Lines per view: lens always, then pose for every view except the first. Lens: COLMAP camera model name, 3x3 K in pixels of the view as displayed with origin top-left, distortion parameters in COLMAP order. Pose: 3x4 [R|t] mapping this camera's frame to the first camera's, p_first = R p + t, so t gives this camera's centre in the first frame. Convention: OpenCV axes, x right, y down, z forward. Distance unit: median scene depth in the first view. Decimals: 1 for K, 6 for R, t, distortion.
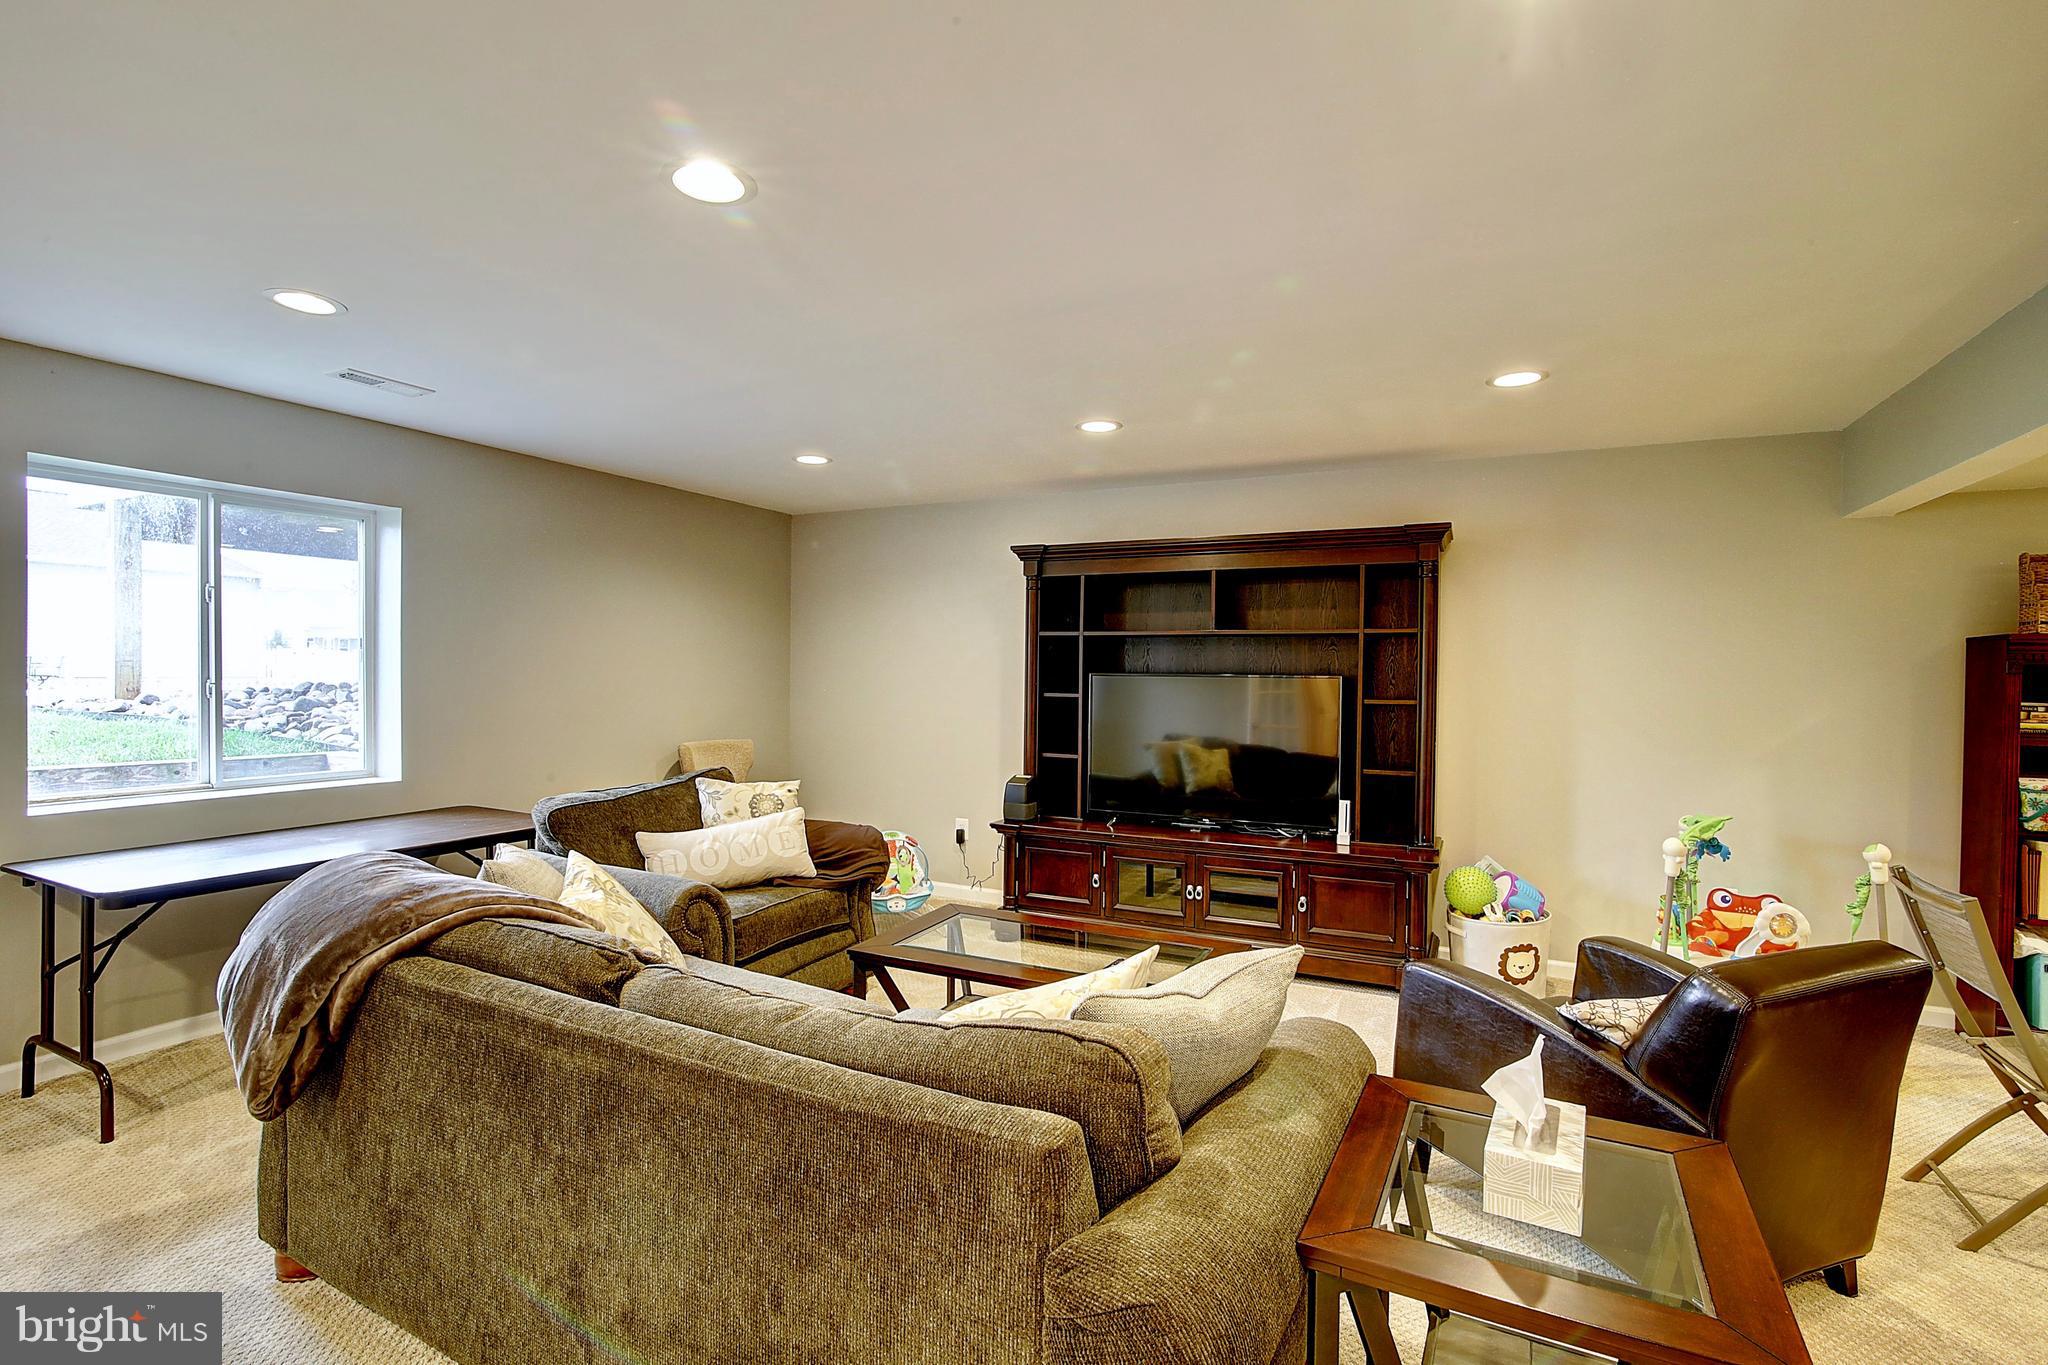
lens RADIAL K [[940.4, 0, 1022.9], [0, 940.4, 676.0], [0, 0, 1]] dist [-0.022185, 0.001705]
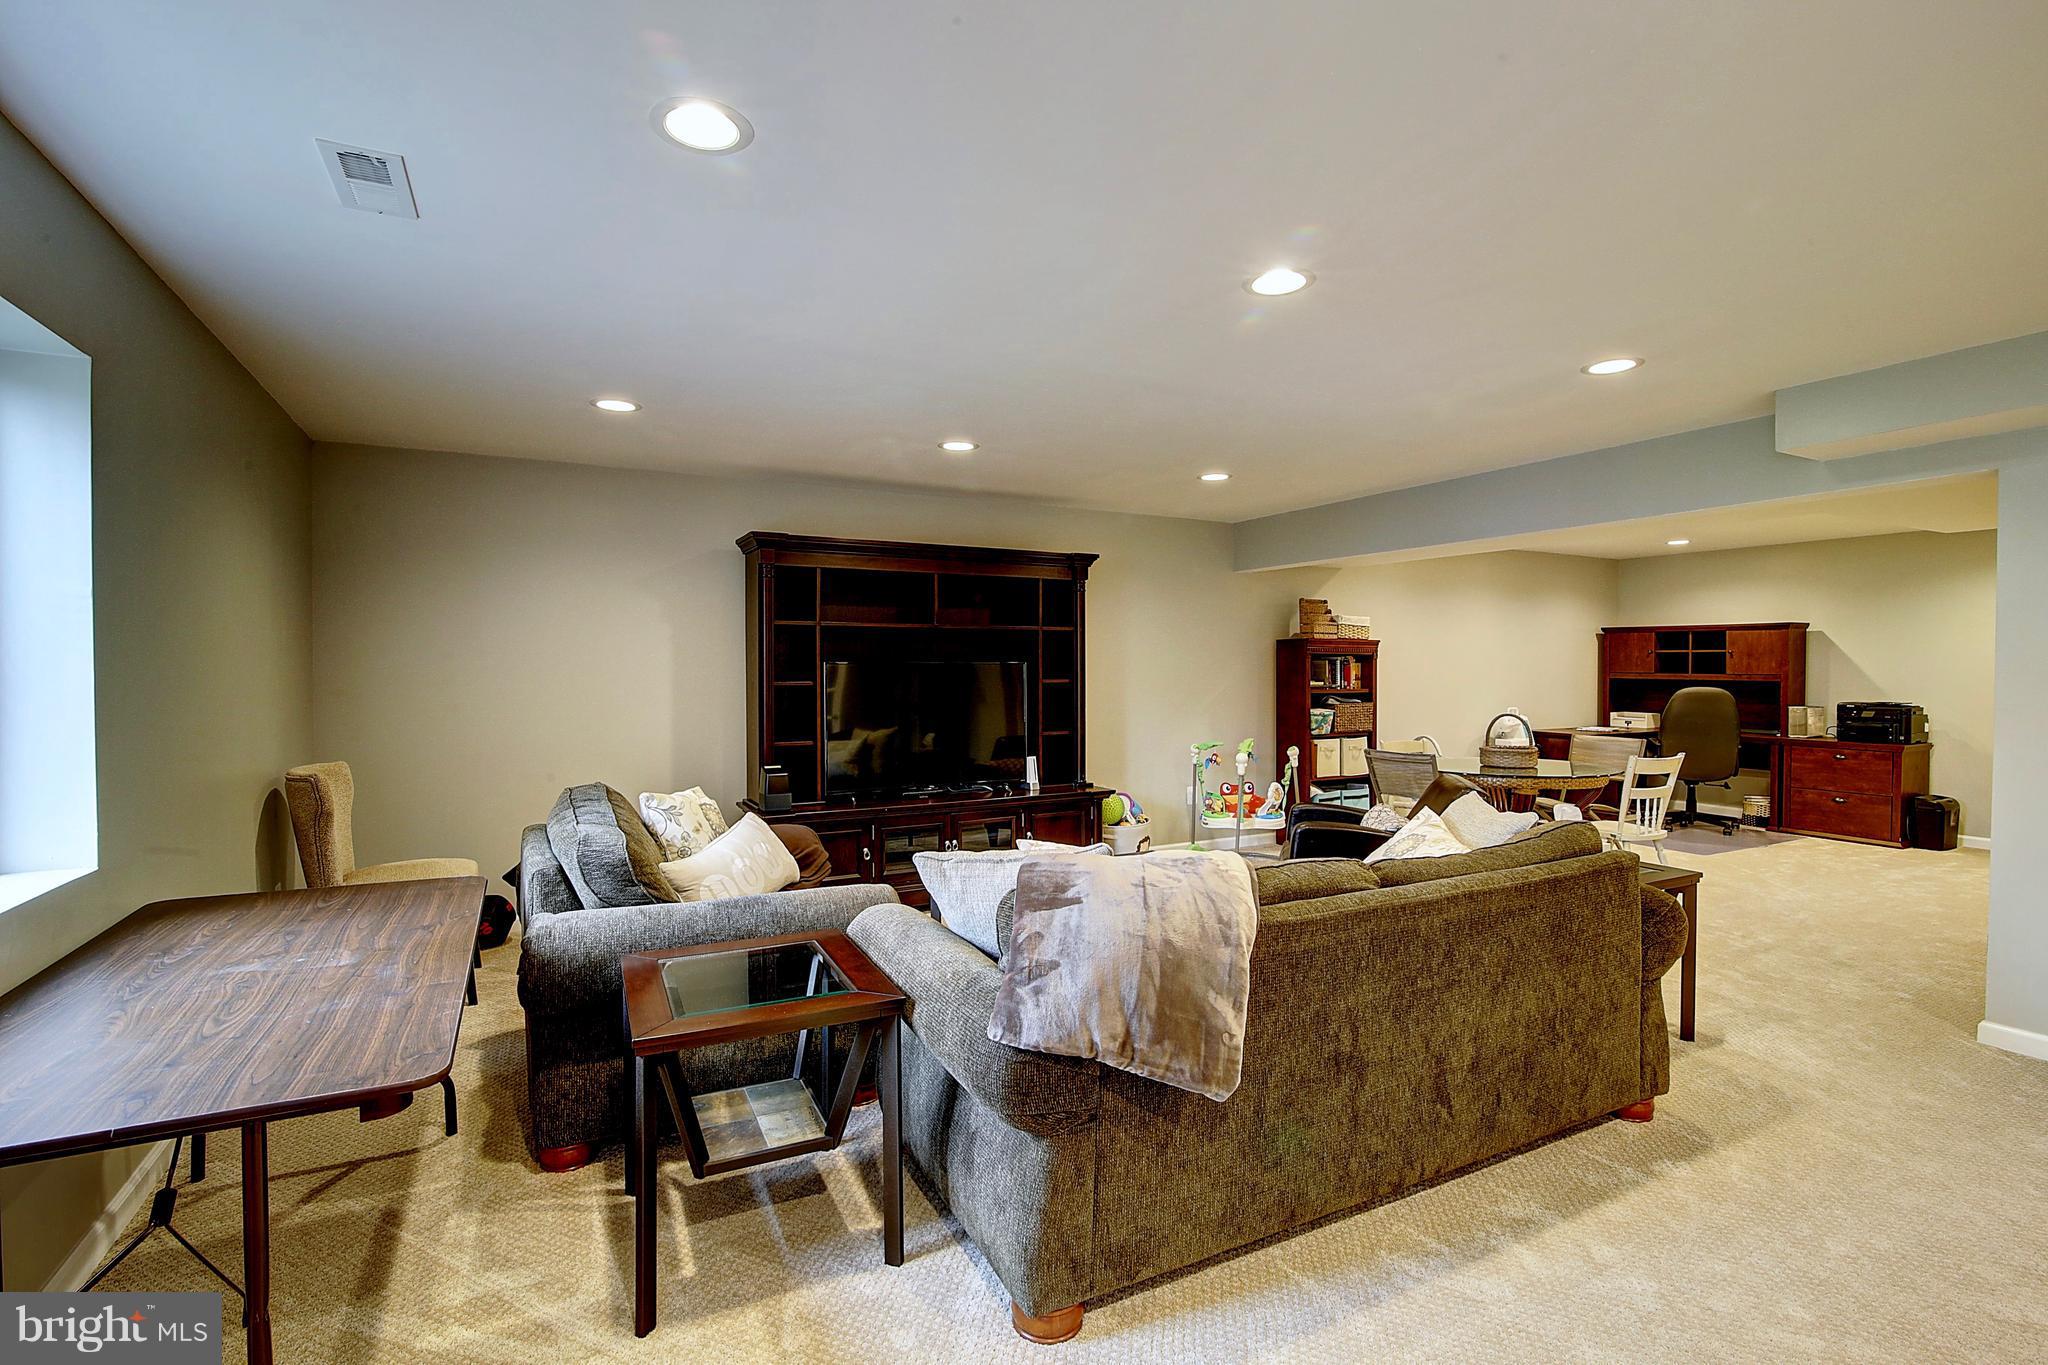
lens RADIAL K [[940.4, 0, 1014.6], [0, 940.4, 682.8], [0, 0, 1]] dist [-0.022185, 0.001705]
pose [[0.571643, -0.022232, 0.820201, -0.983224], [0.013591, 0.999752, 0.017627, 0.007227], [-0.820390, 0.001070, 0.571804, 0.344632]]
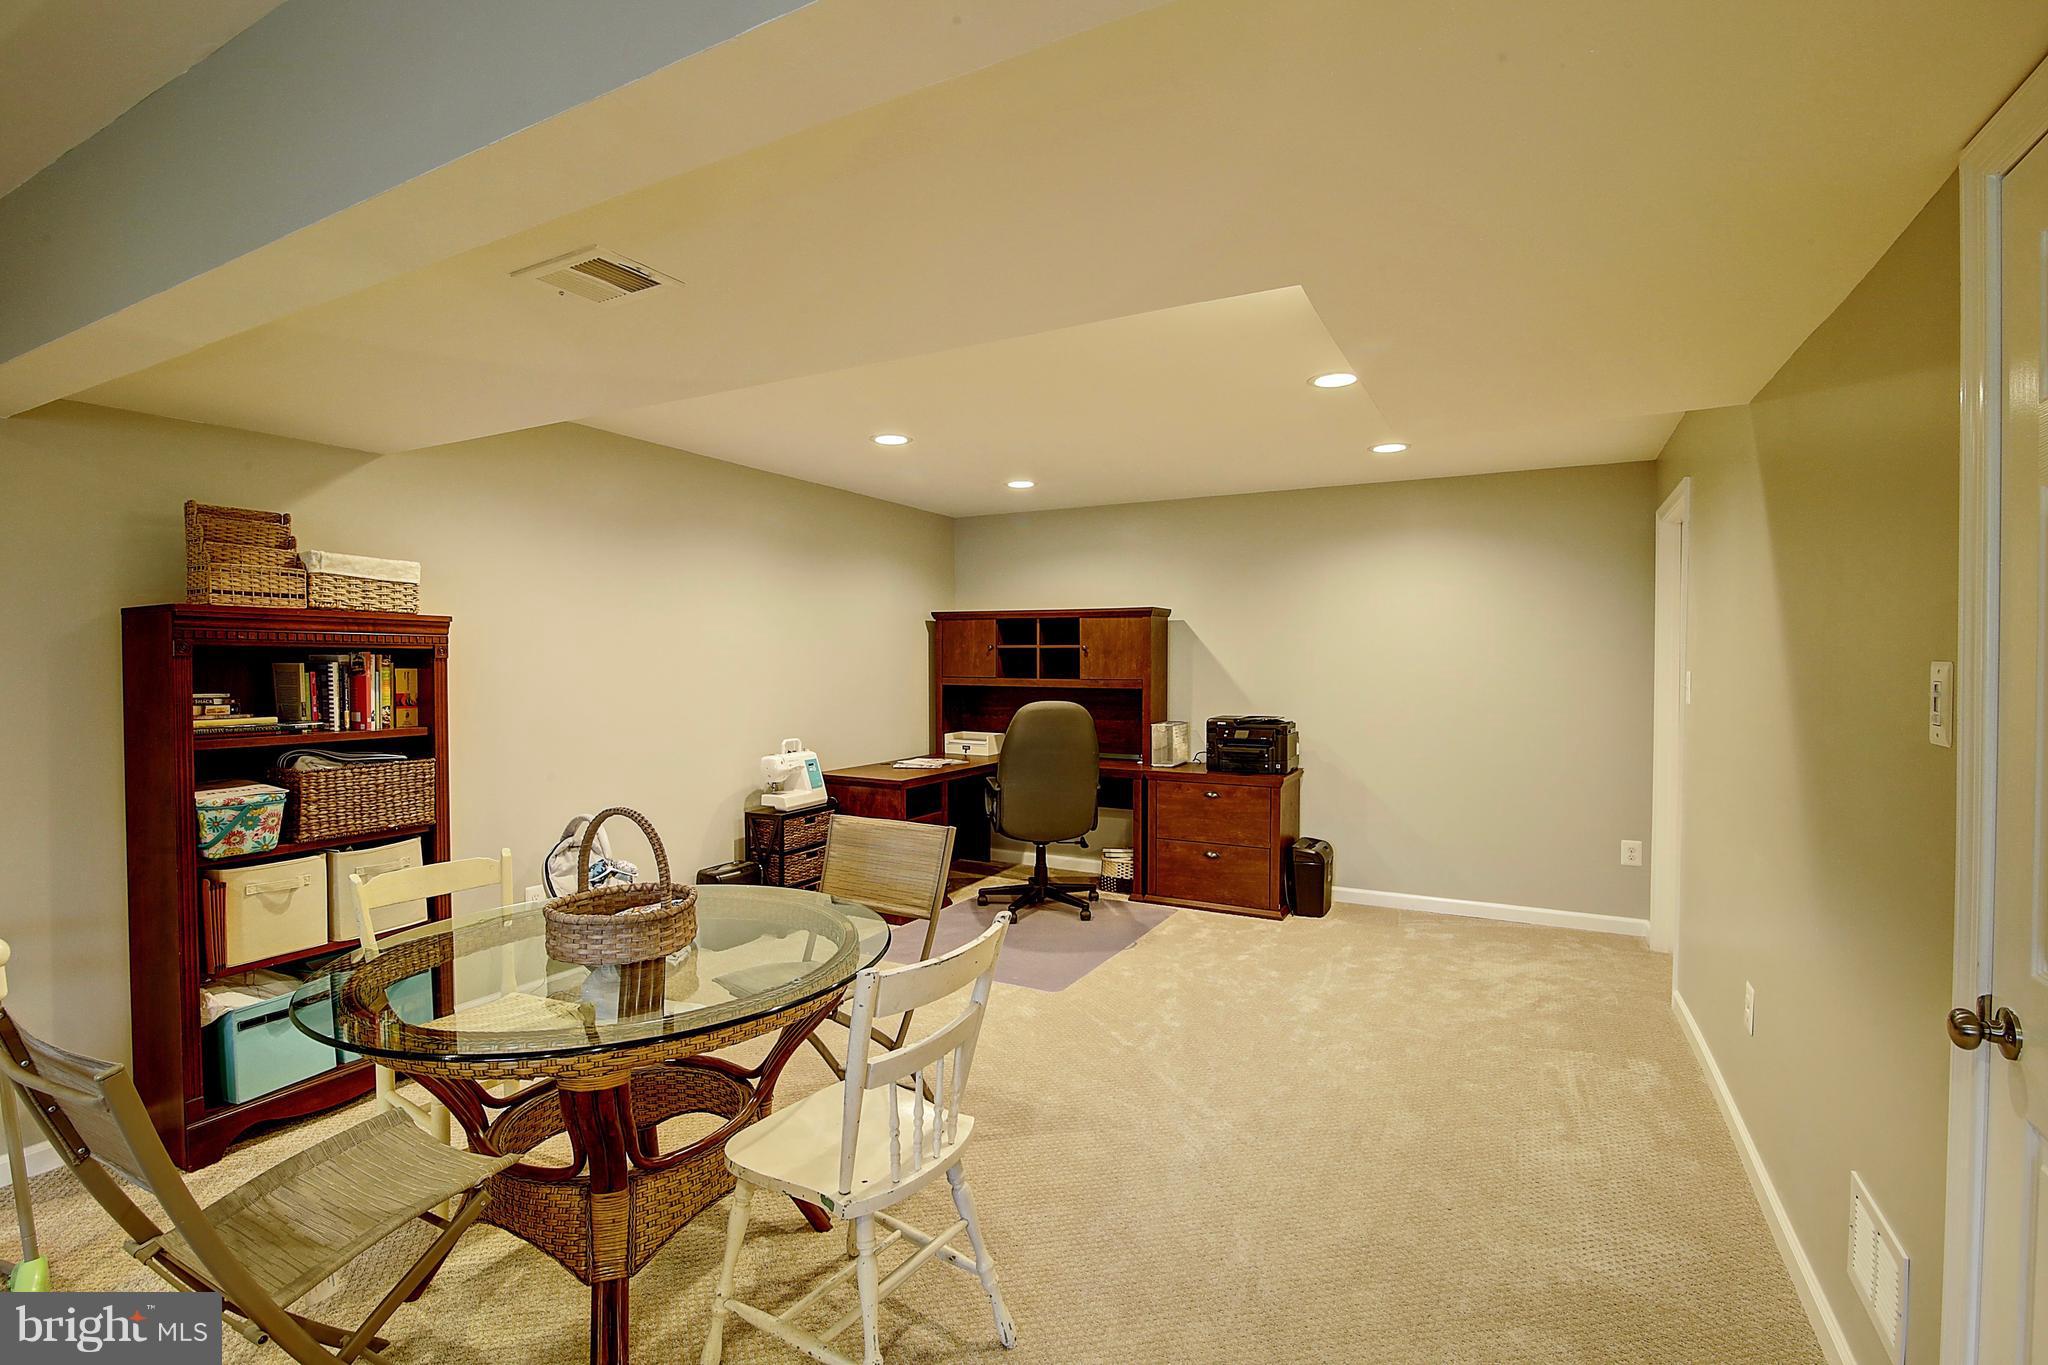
lens RADIAL K [[940.4, 0, 1019.5], [0, 940.4, 681.4], [0, 0, 1]] dist [-0.022185, 0.001705]
pose [[0.008601, -0.028723, 0.999550, 0.322579], [0.013079, 0.999505, 0.028609, 0.005156], [-0.999877, 0.012827, 0.008973, 0.303618]]
